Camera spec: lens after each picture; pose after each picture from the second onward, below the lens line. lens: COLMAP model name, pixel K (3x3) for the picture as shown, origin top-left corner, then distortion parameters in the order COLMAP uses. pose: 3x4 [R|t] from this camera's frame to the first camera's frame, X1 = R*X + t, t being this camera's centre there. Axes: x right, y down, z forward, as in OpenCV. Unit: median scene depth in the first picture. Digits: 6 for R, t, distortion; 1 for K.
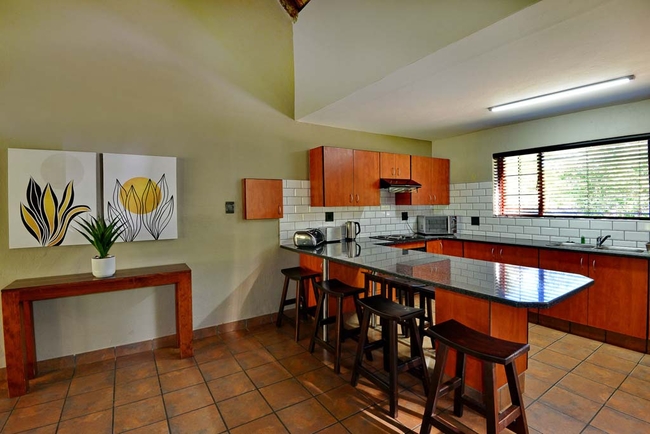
lens RADIAL K [[303.7, 0, 325.1], [0, 303.7, 218.3], [0, 0, 1]] dist [-0.019733, -0.000369]
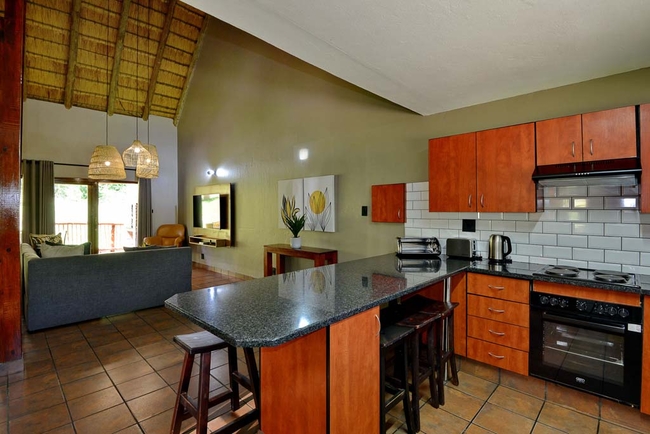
lens RADIAL K [[303.7, 0, 317.8], [0, 303.7, 205.9], [0, 0, 1]] dist [-0.019733, -0.000369]
pose [[0.204027, 0.002482, -0.978962, 0.812275], [-0.044293, 0.998996, -0.006698, -0.039078], [0.977963, 0.044728, 0.203933, 0.575409]]
